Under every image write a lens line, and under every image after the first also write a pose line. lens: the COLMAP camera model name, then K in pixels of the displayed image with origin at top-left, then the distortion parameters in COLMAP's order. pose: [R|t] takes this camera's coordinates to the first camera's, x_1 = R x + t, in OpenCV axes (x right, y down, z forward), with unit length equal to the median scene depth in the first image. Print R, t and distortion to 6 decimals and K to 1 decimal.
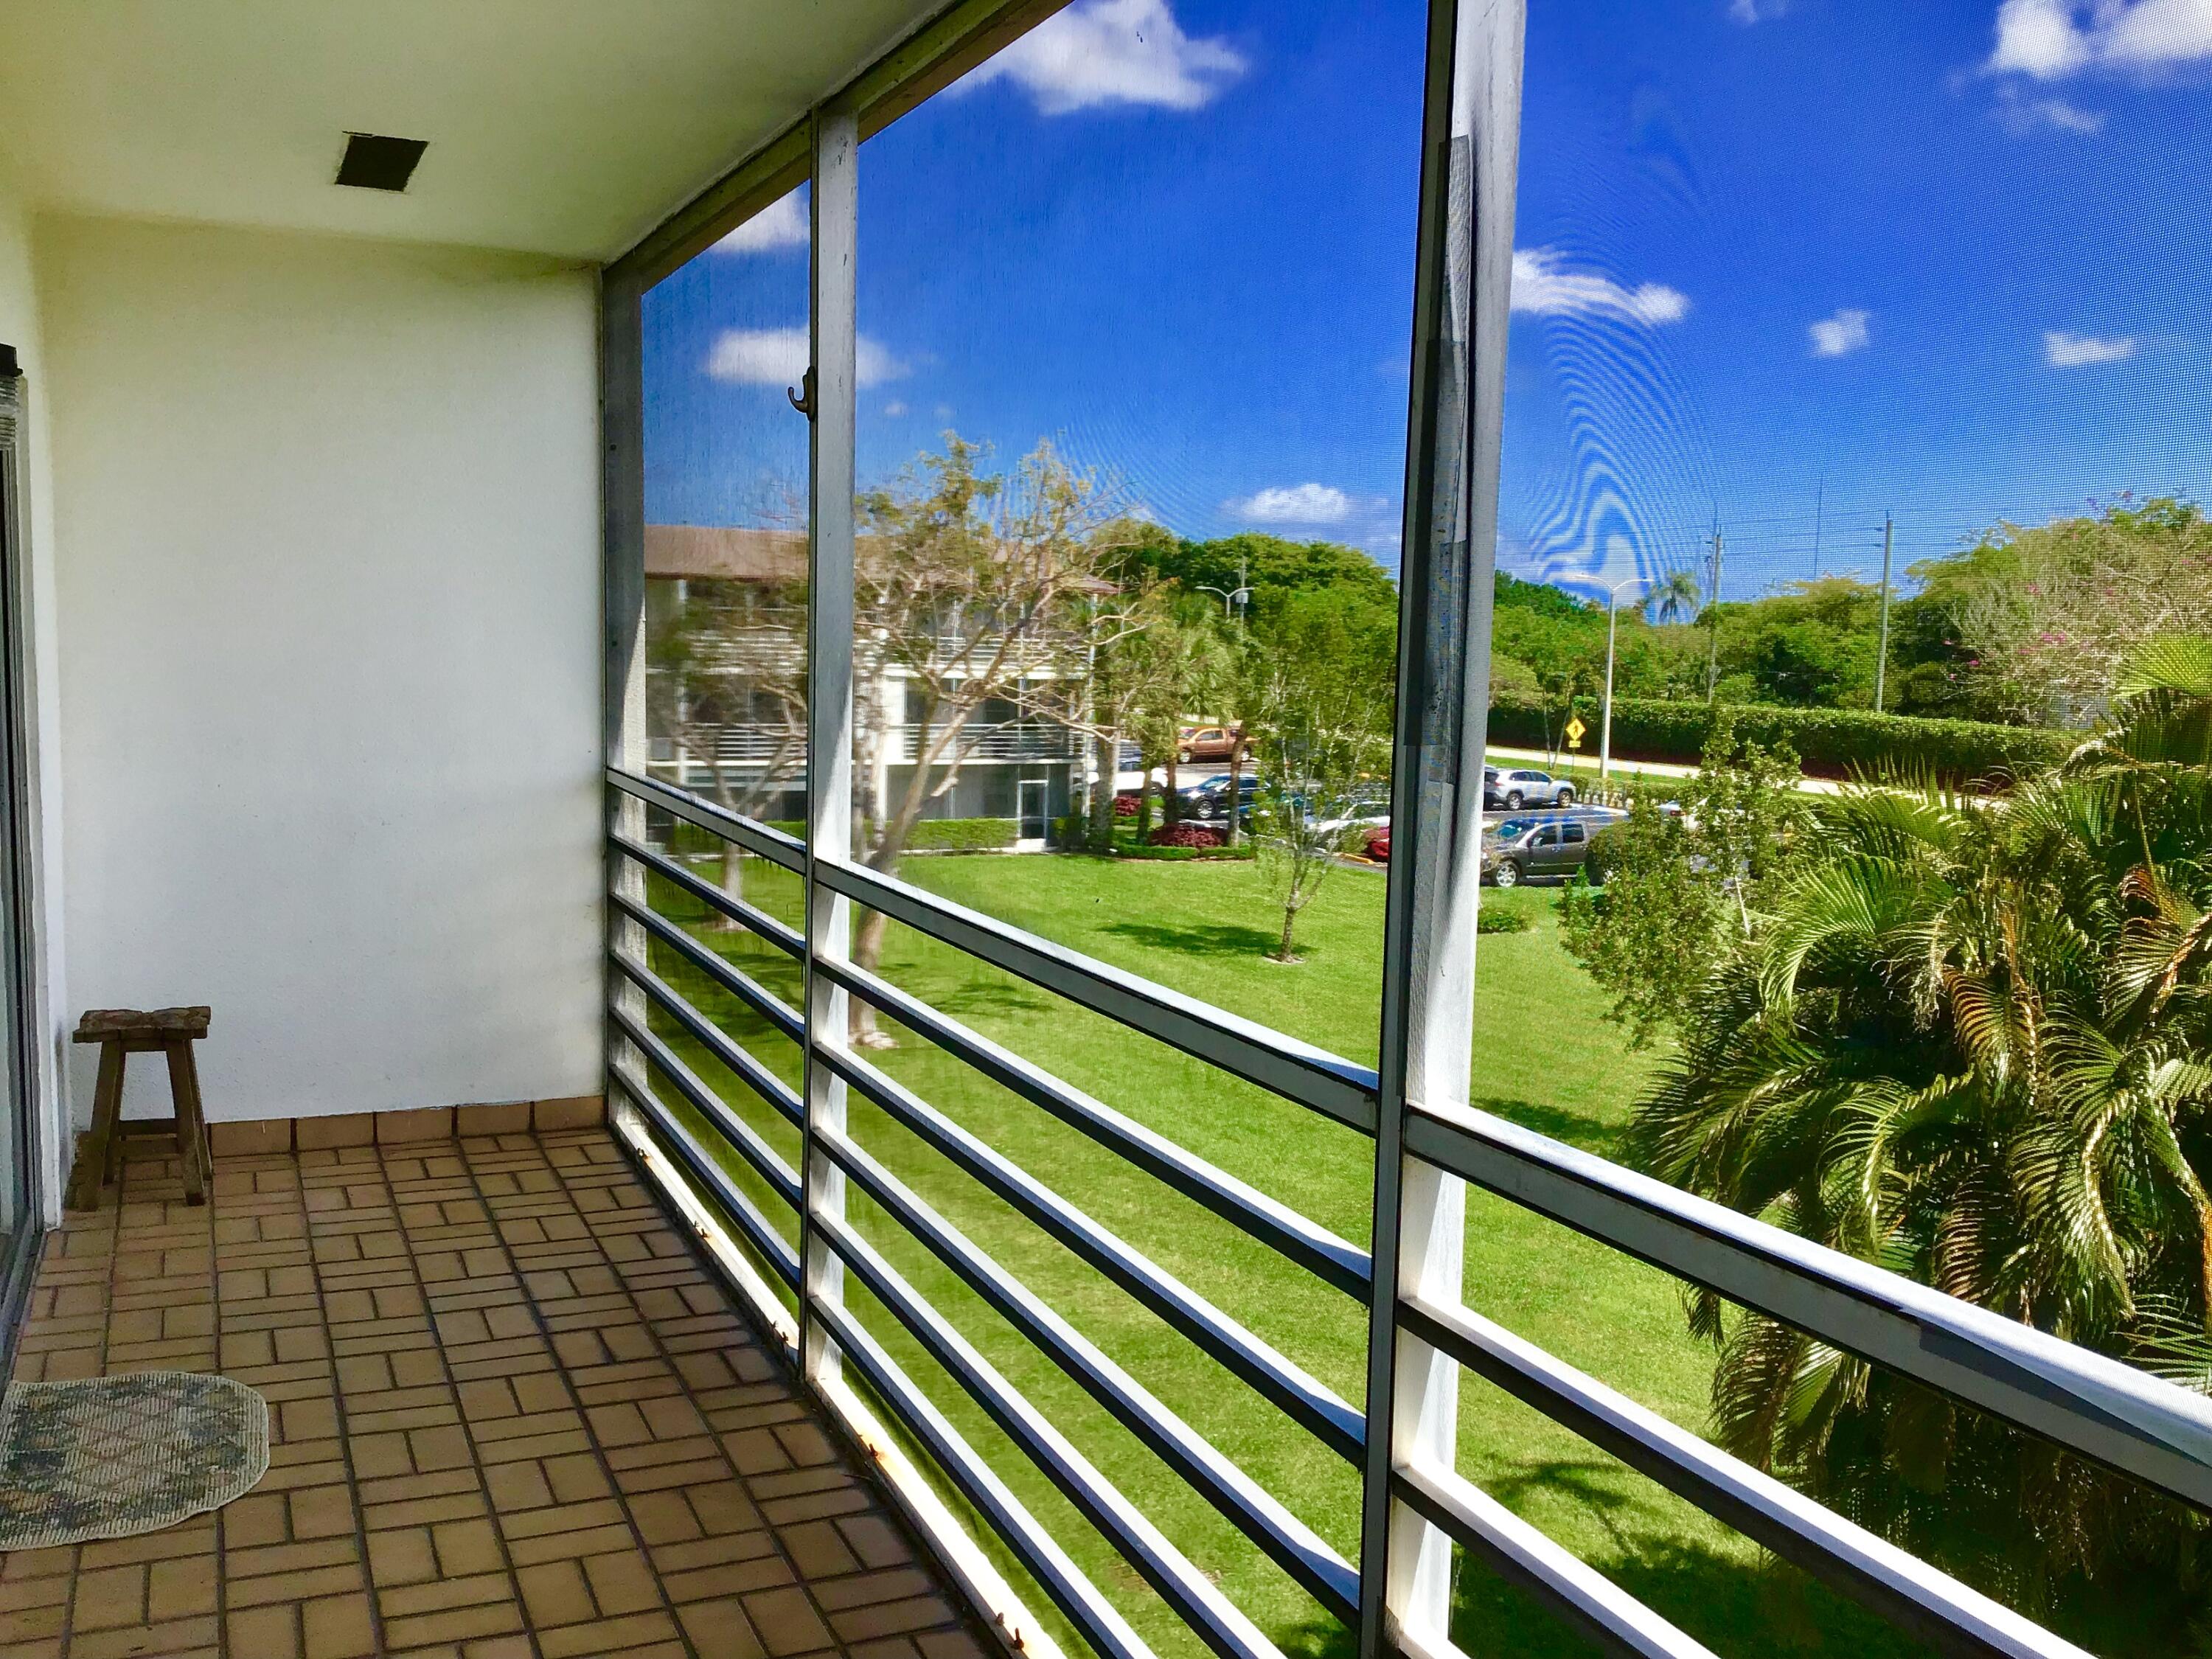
lens RADIAL K [[2015.5, 0, 1067.6], [0, 2015.5, 838.1], [0, 0, 1]] dist [0.073127, -0.107647]
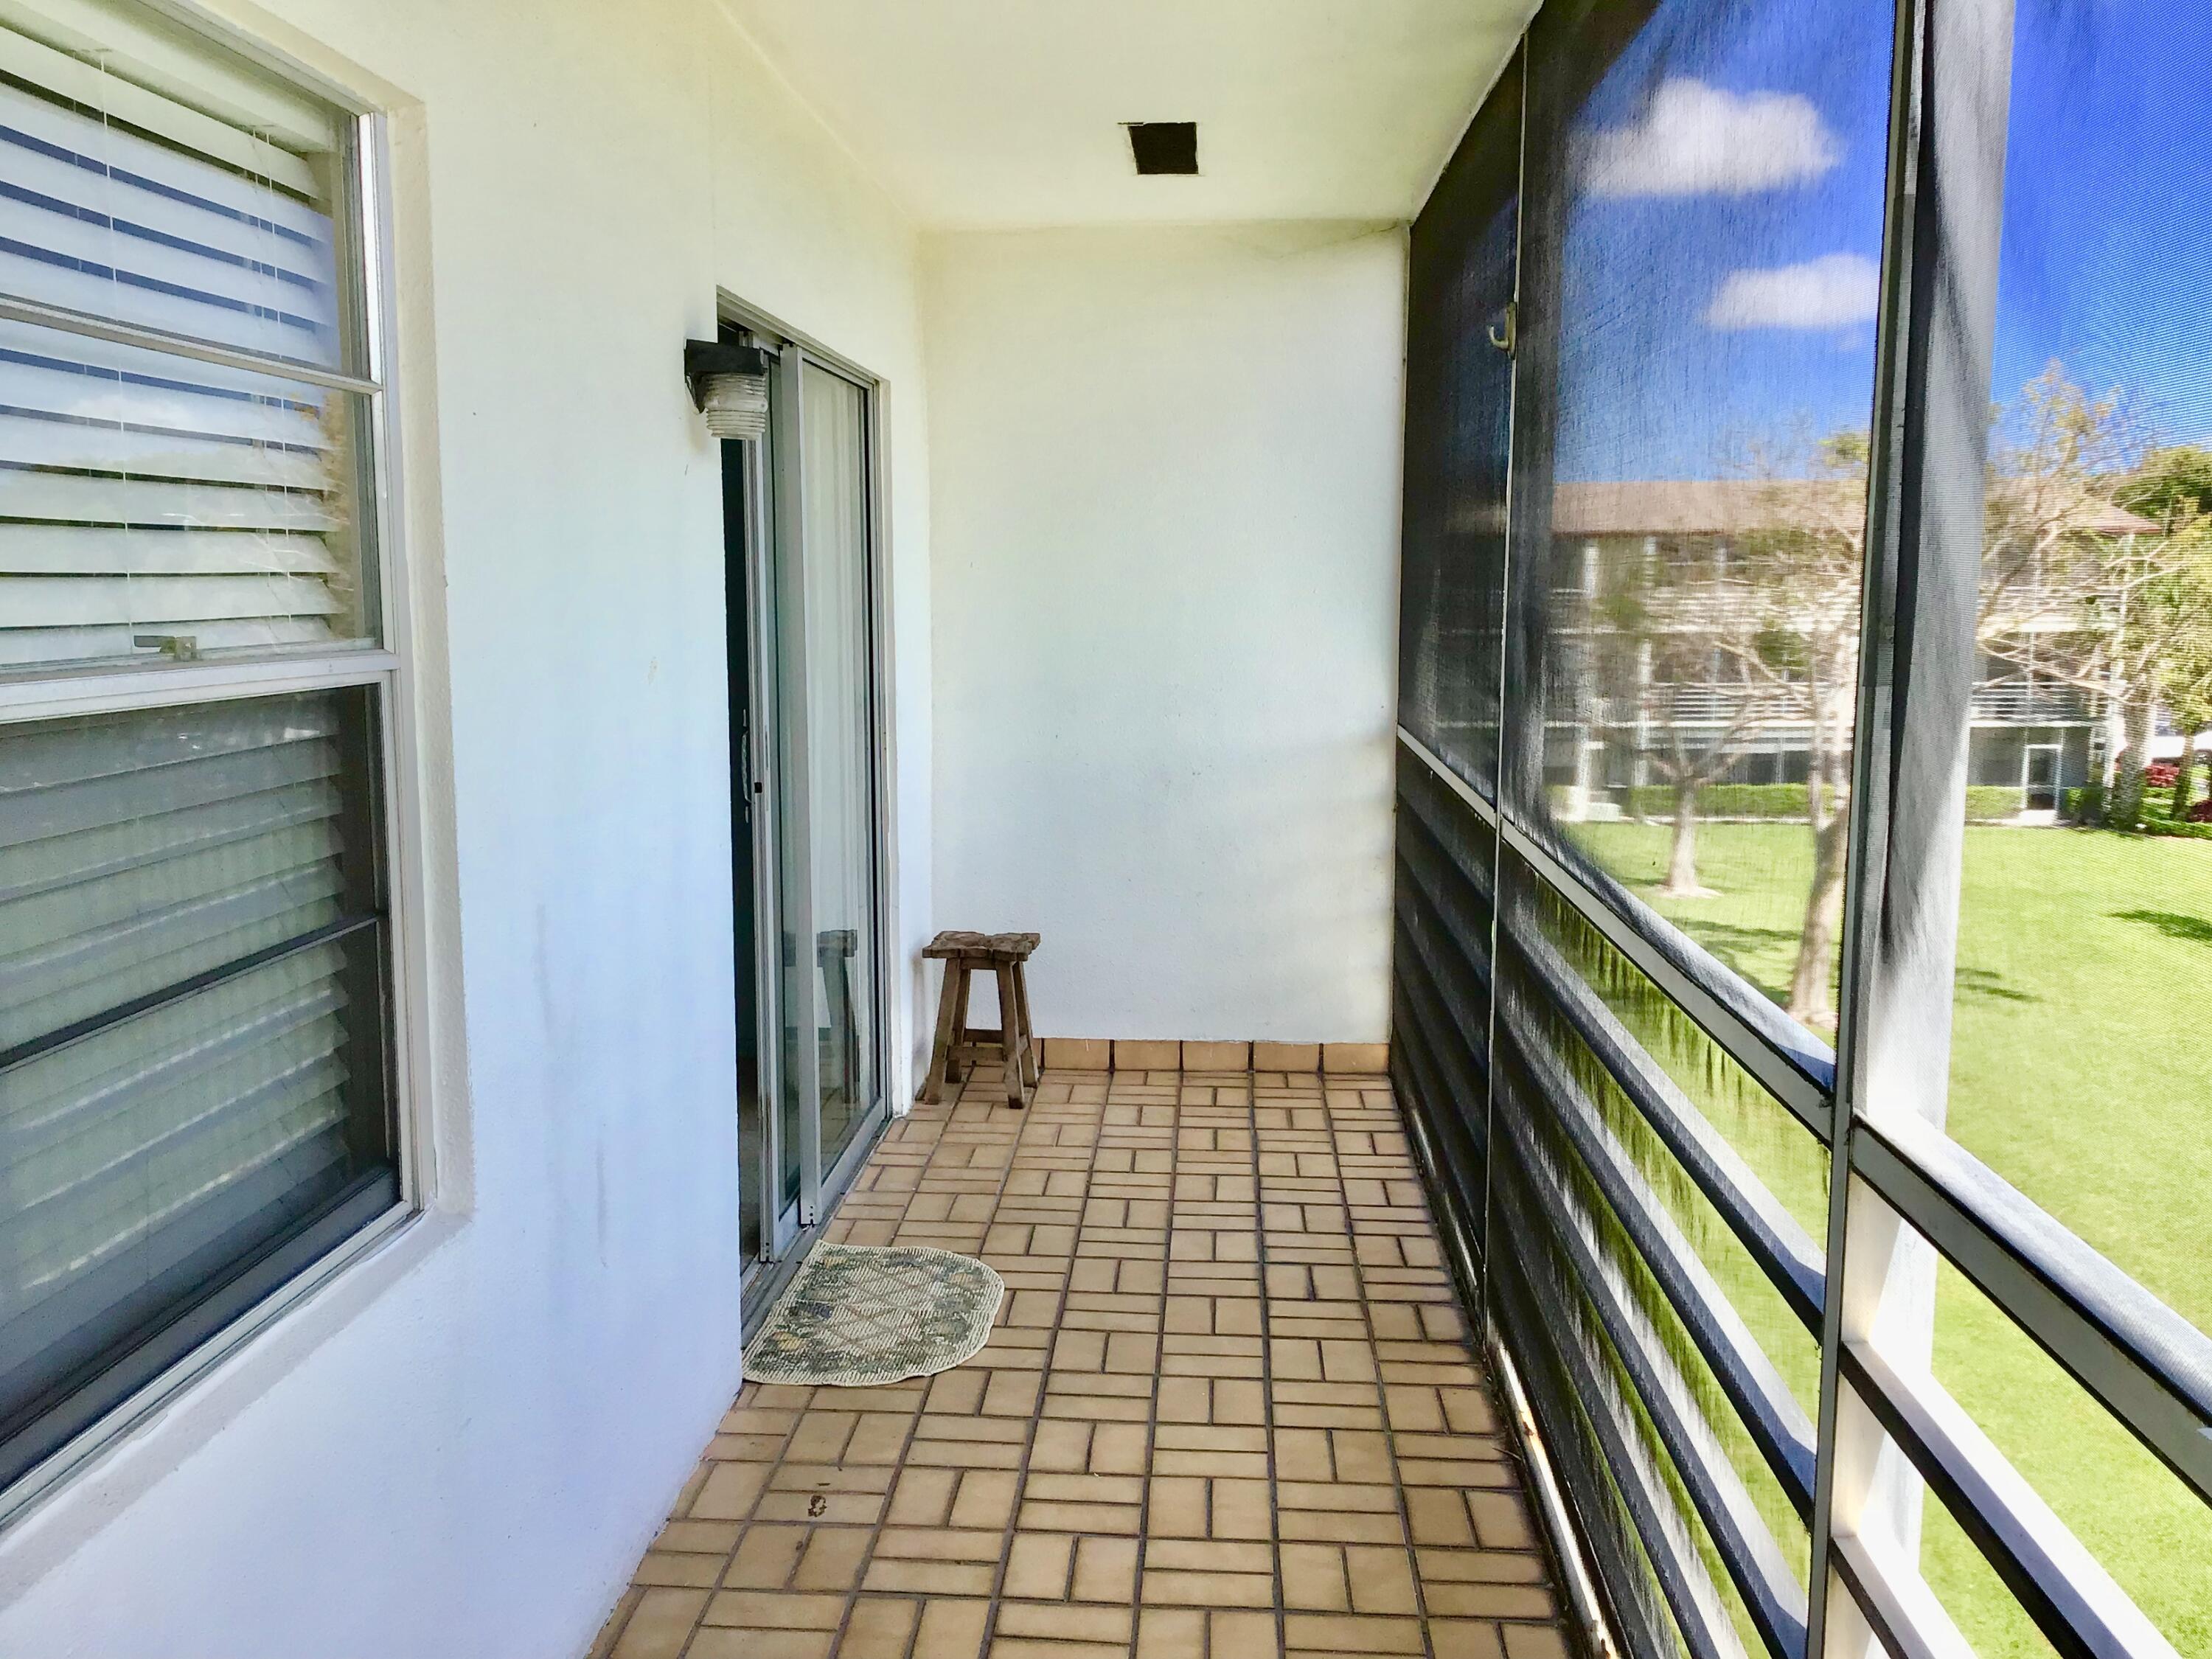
lens RADIAL K [[1982.8, 0, 1102.8], [0, 1982.8, 845.7], [0, 0, 1]] dist [0.180126, -0.278818]
pose [[0.891780, 0.036753, -0.450975, 0.109551], [-0.026153, 0.999216, 0.029718, 0.000458], [0.451713, -0.014708, 0.892042, 0.039125]]
